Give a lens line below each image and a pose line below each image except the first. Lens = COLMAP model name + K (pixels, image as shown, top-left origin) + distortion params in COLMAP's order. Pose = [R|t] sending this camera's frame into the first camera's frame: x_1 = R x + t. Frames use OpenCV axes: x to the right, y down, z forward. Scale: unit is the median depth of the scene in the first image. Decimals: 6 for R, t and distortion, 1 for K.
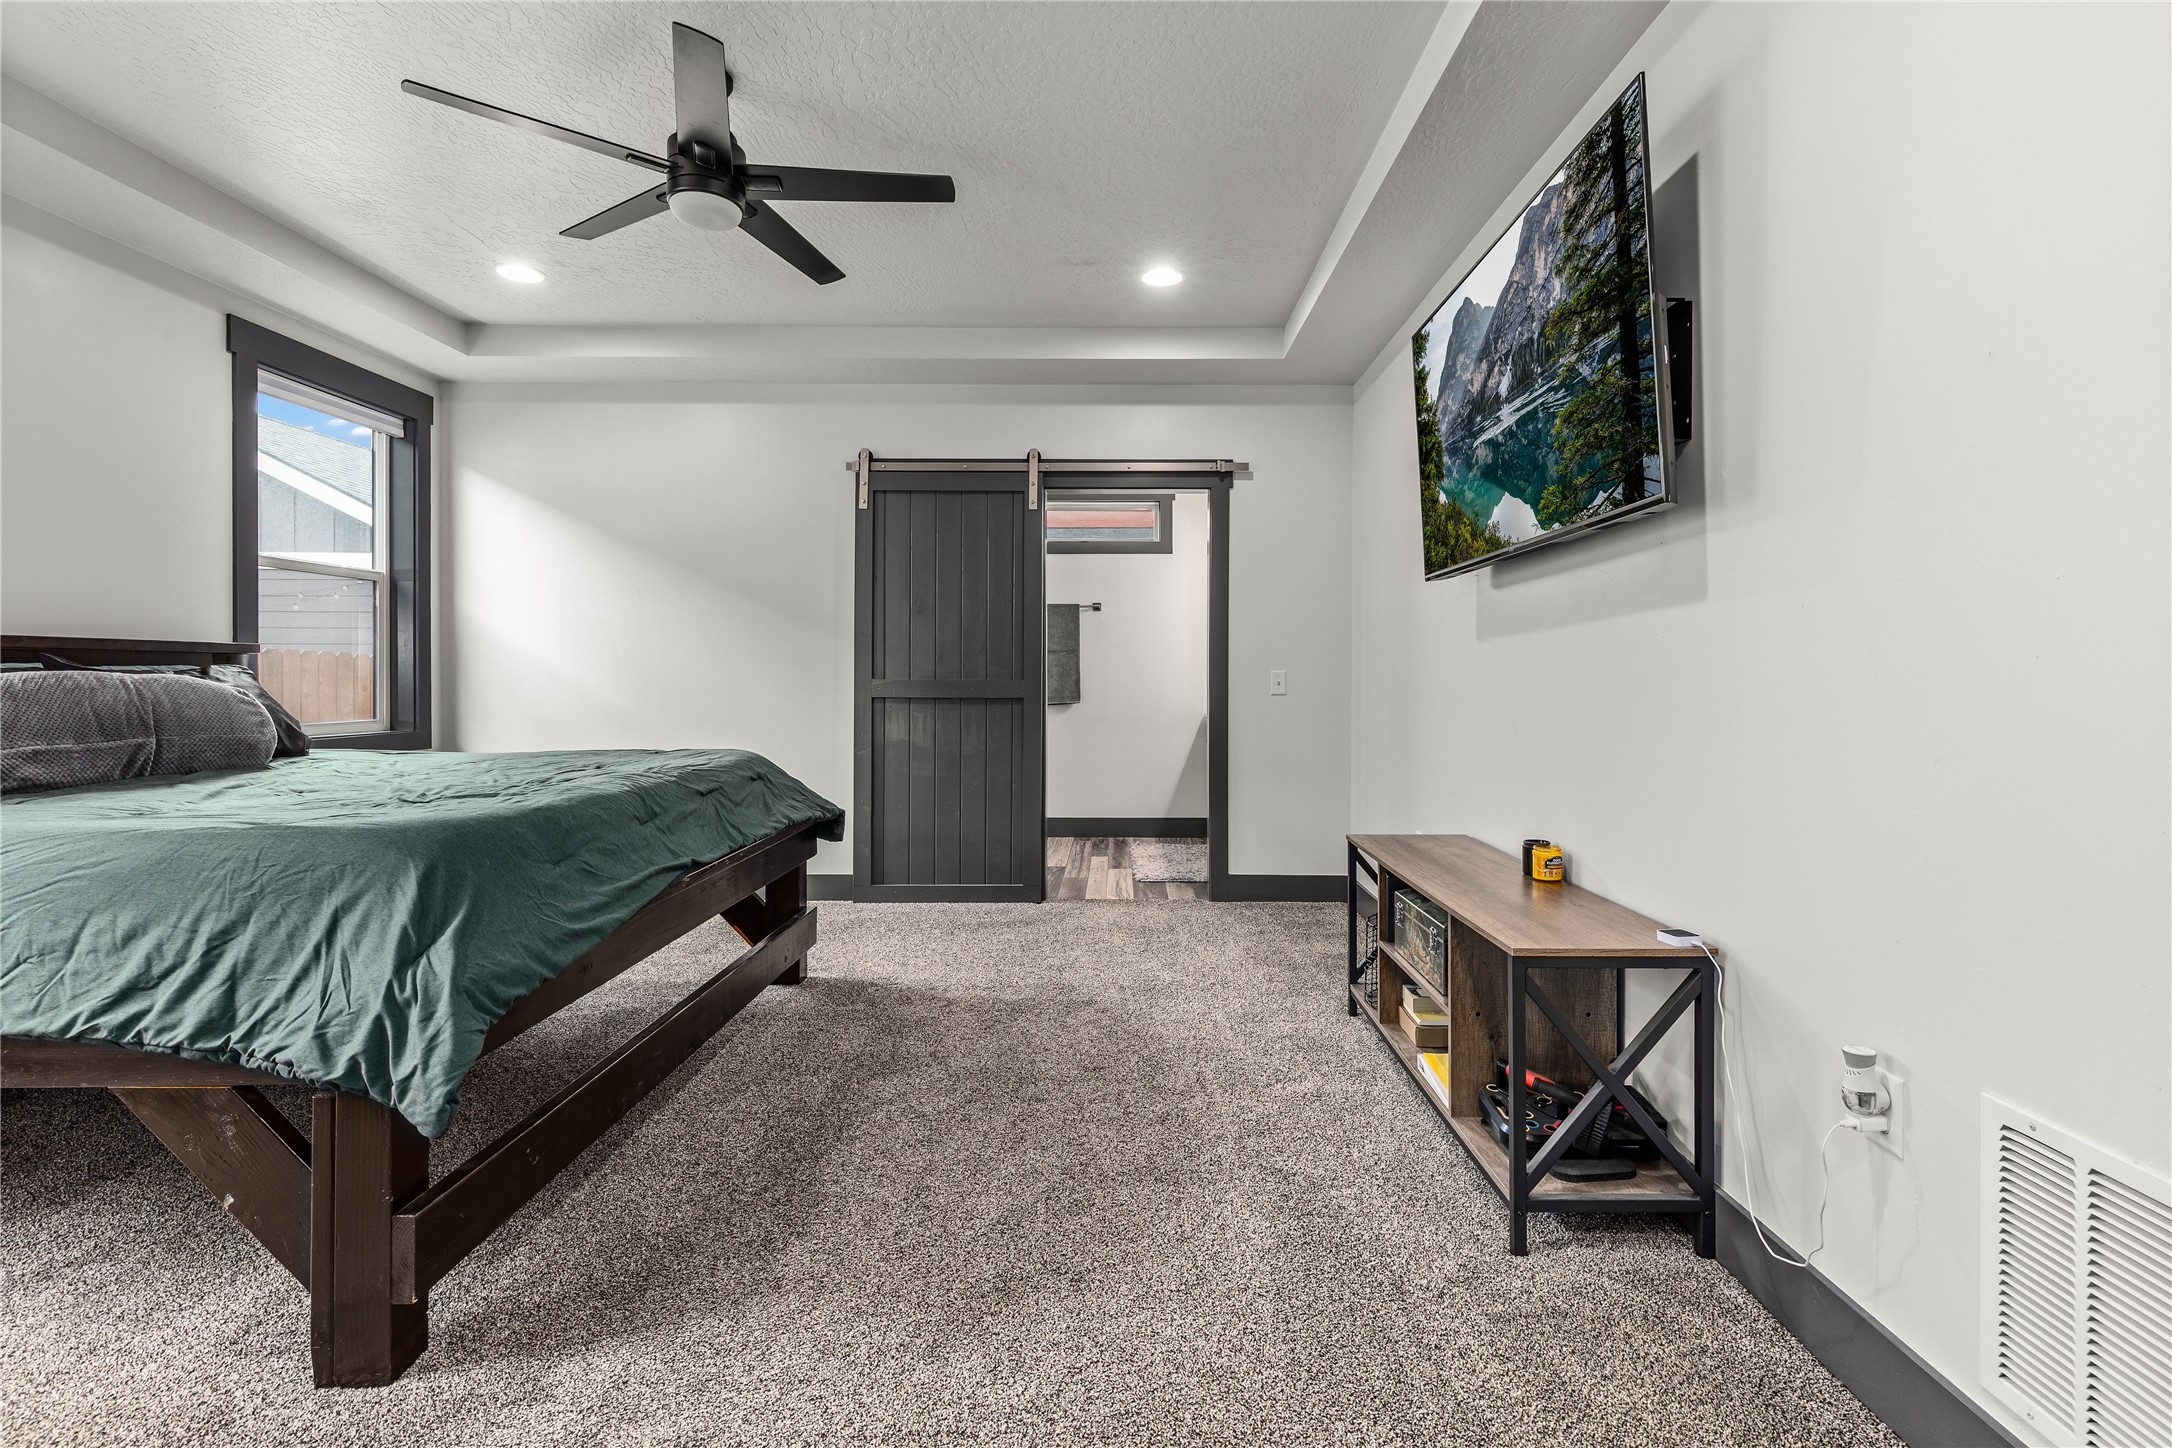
lens RADIAL K [[991.3, 0, 1113.6], [0, 991.3, 672.6], [0, 0, 1]] dist [0.004207, -0.000046]
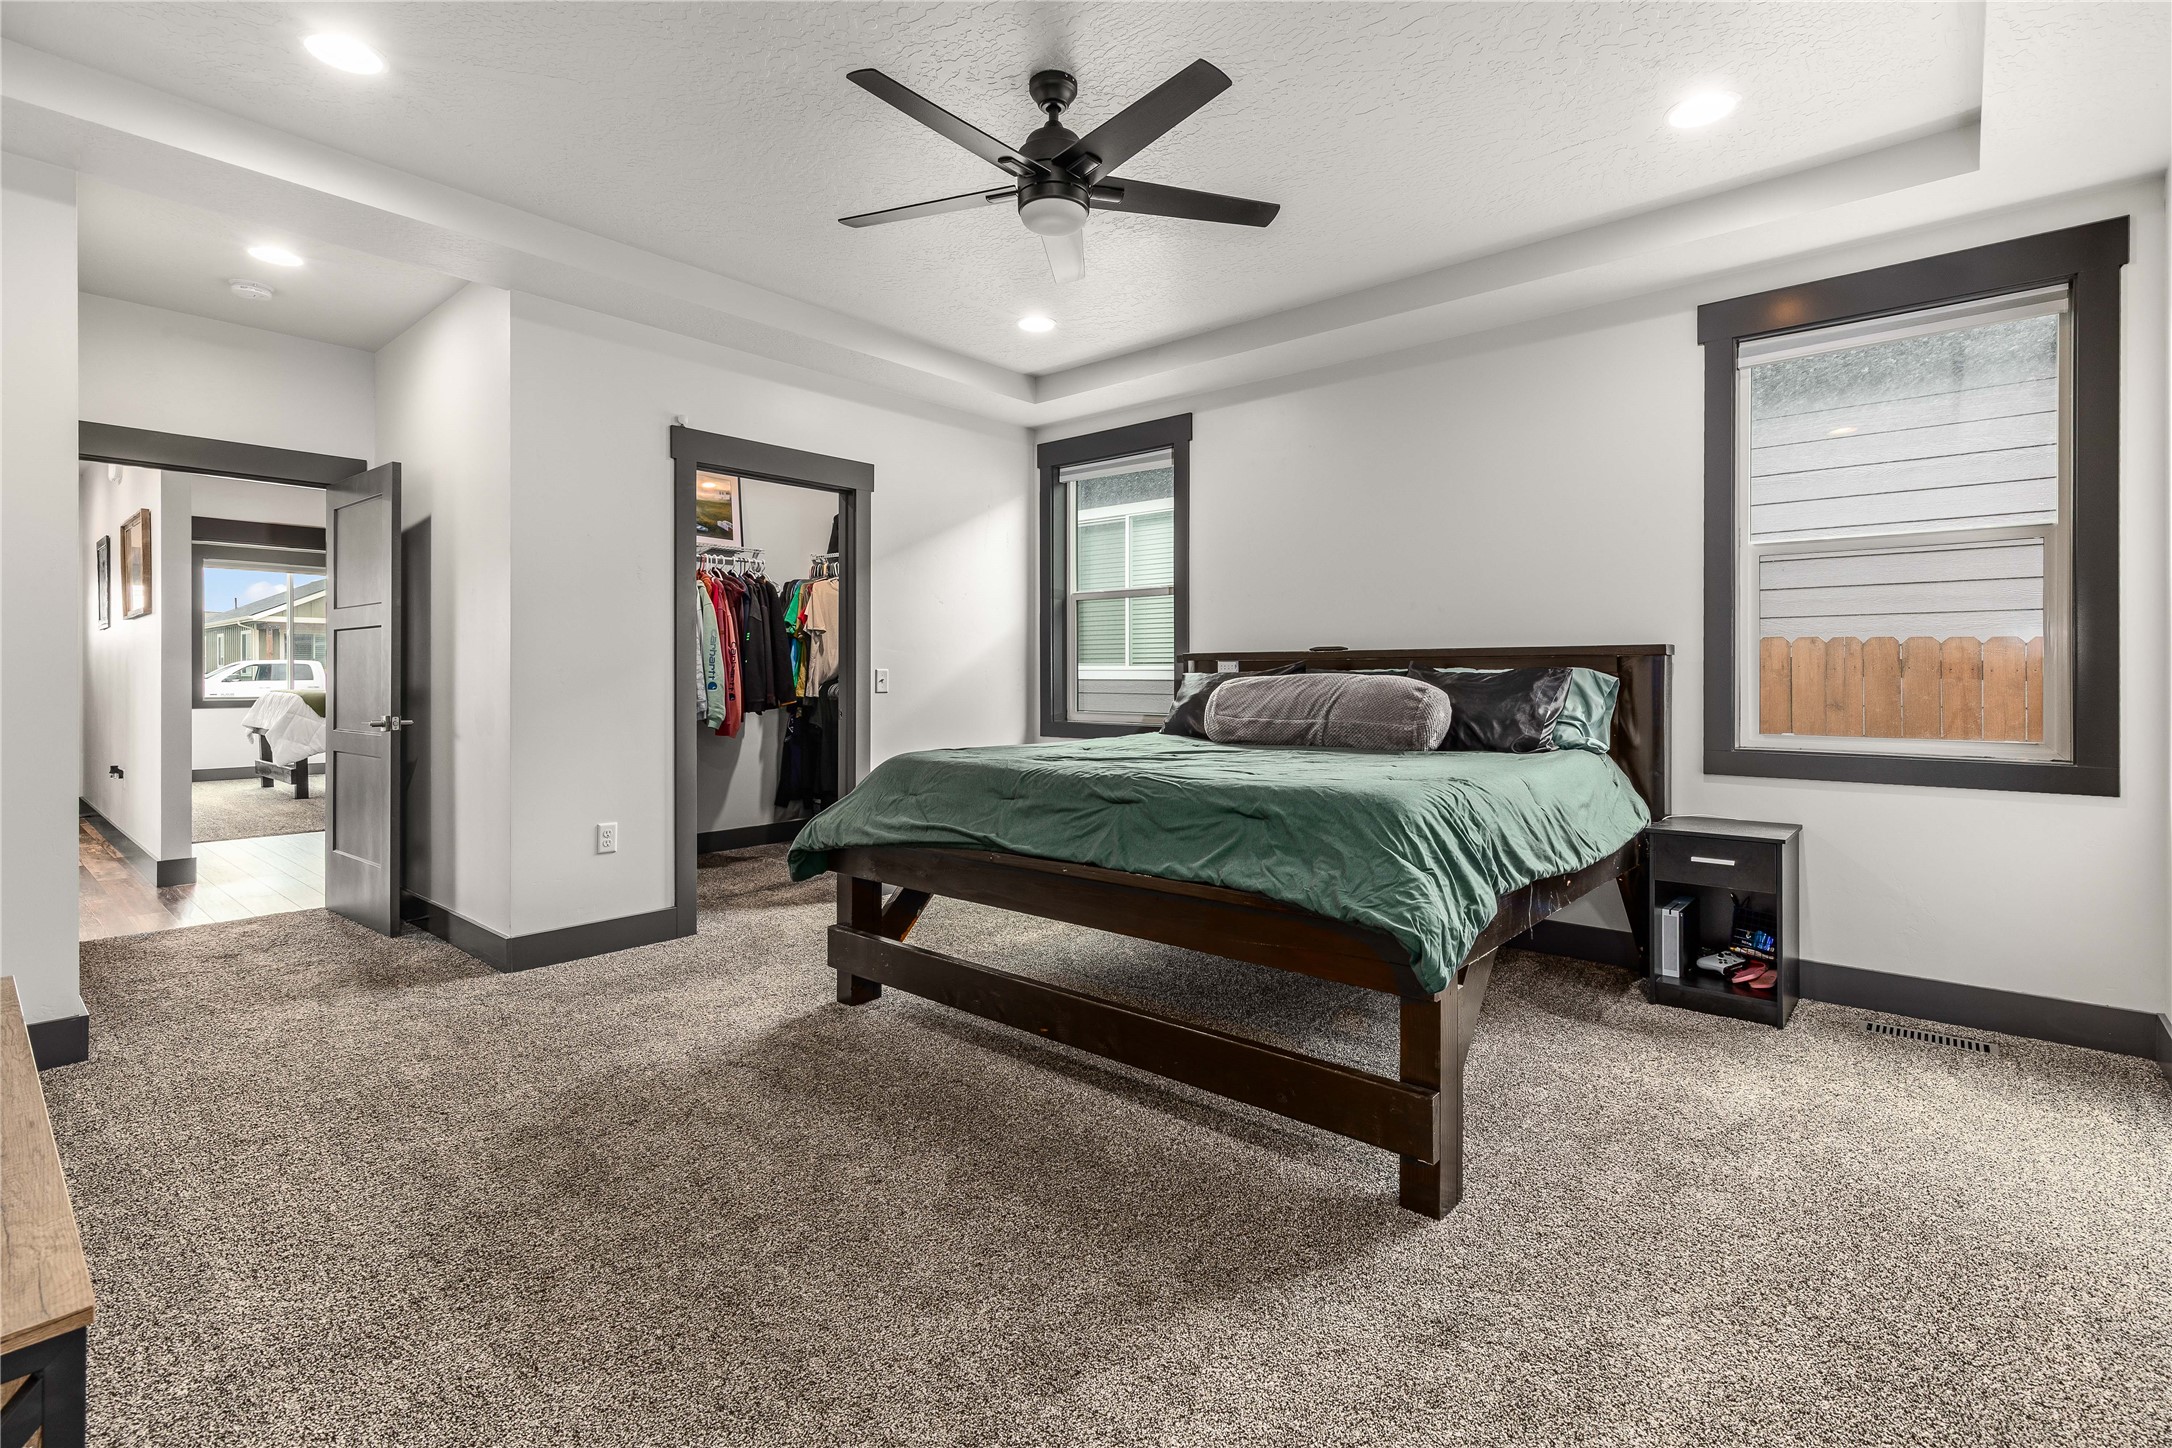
lens RADIAL K [[991.3, 0, 1113.6], [0, 991.3, 672.6], [0, 0, 1]] dist [0.004207, -0.000046]
pose [[-0.646810, -0.006182, -0.762626, 0.264913], [-0.000289, 0.999969, -0.007861, 0.006649], [0.762651, -0.004864, -0.646792, 1.407353]]
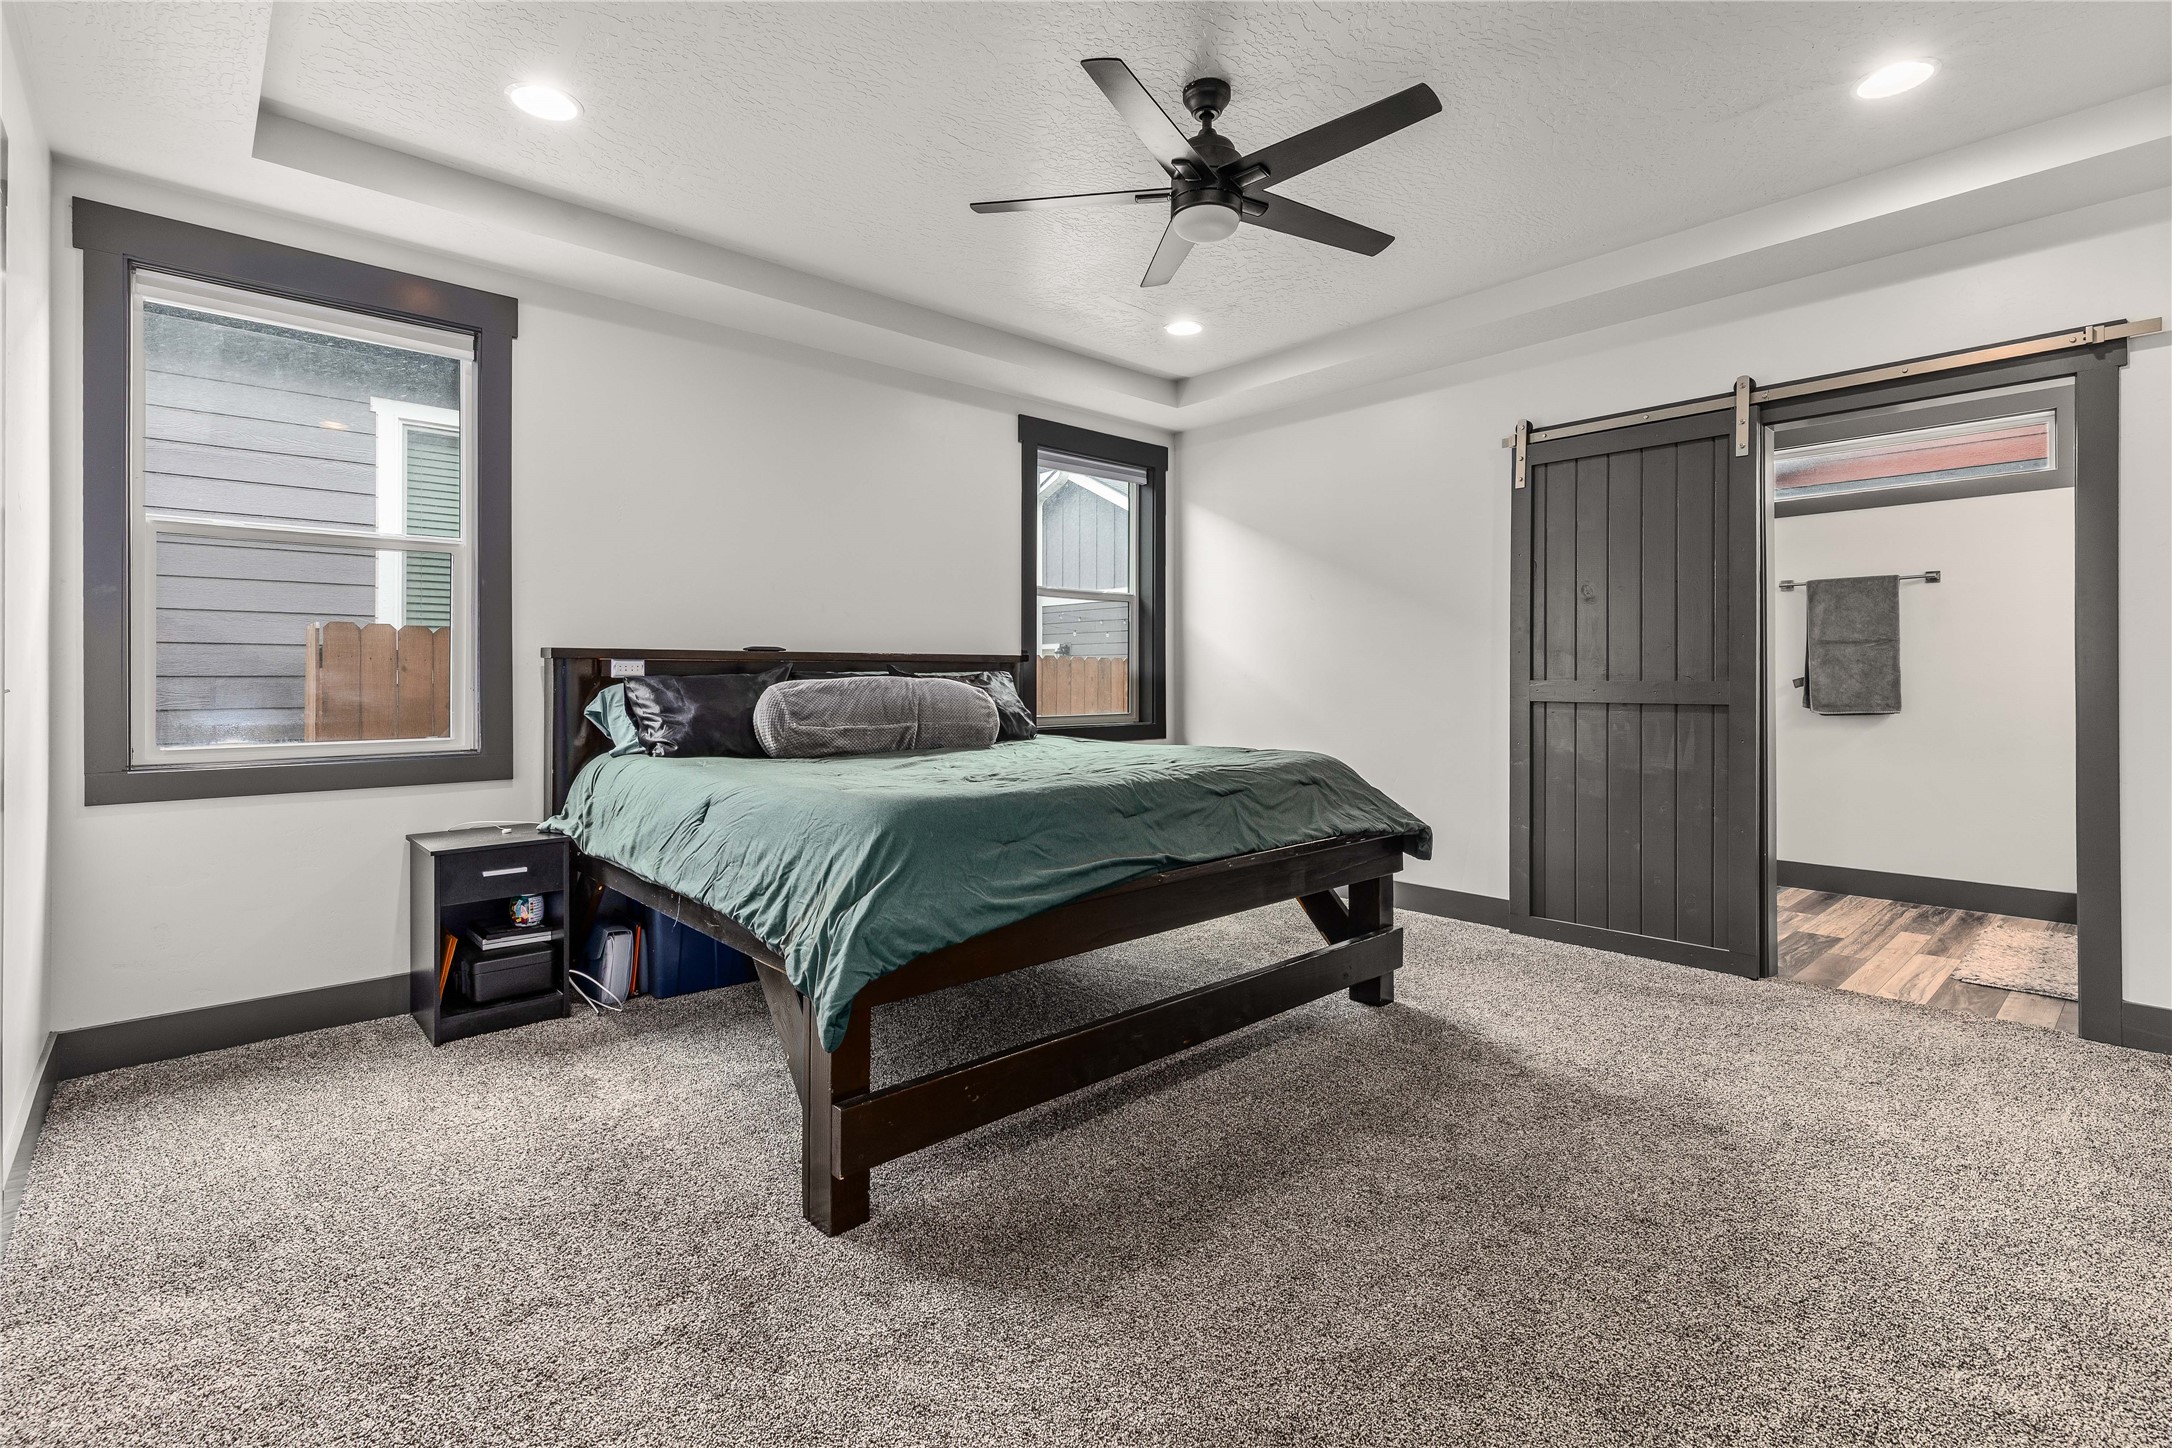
lens RADIAL K [[991.4, 0, 1100.8], [0, 991.4, 666.6], [0, 0, 1]] dist [0.009646, -0.004071]
pose [[0.677832, -0.012115, -0.735117, 0.218087], [0.006975, 0.999925, -0.010047, 0.000783], [0.735184, 0.001683, 0.677865, 0.189683]]
